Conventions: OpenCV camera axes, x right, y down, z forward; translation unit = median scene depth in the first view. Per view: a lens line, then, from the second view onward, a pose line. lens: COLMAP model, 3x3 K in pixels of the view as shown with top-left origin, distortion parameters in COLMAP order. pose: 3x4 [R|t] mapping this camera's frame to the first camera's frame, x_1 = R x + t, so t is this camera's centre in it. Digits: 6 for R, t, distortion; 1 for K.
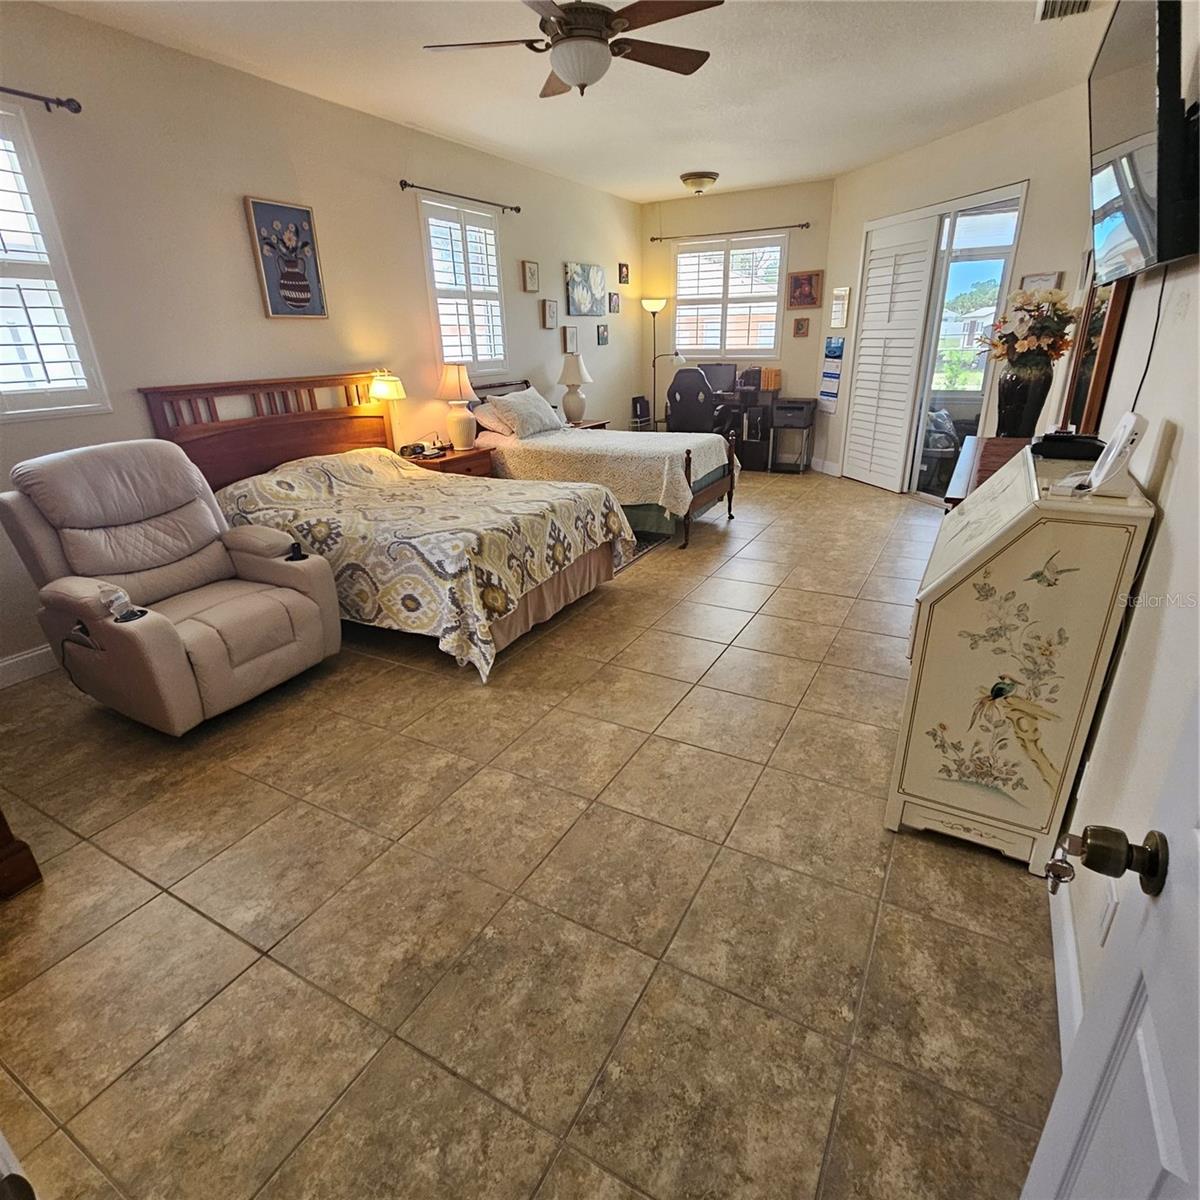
lens RADIAL K [[678.6, 0, 600.0], [0, 678.6, 600.0], [0, 0, 1]] dist [0.000252, -0.001558]
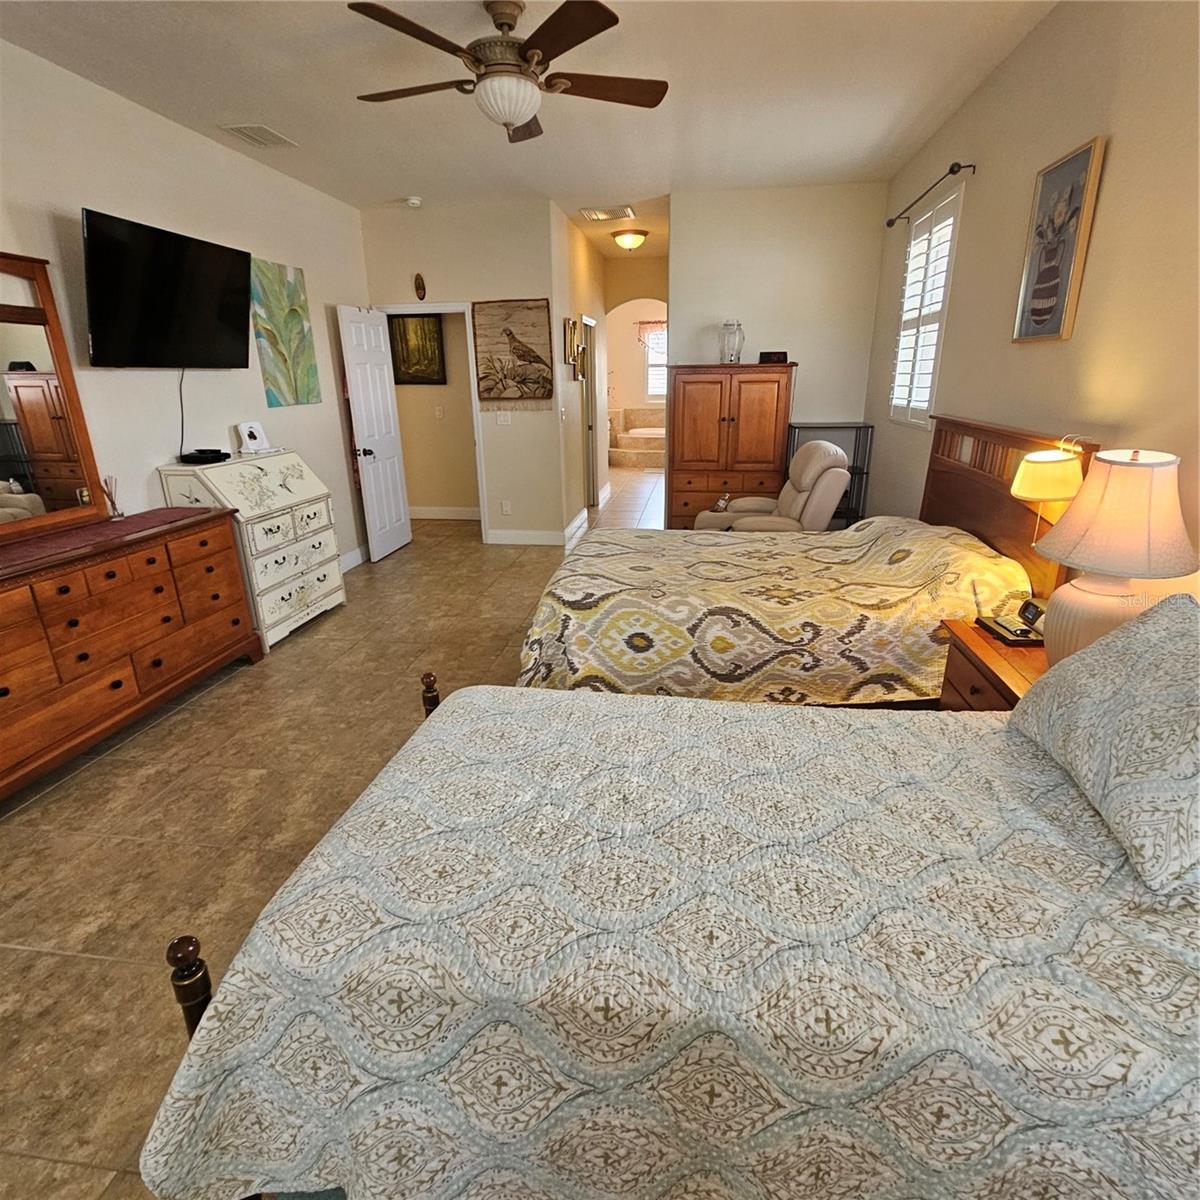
lens RADIAL K [[669.1, 0, 607.7], [0, 669.1, 606.1], [0, 0, 1]] dist [0.000110, -0.001656]
pose [[-0.932418, 0.153224, -0.327289, 0.101178], [-0.094505, 0.770760, 0.630078, -0.341122], [0.348805, 0.618427, -0.704190, 0.854140]]
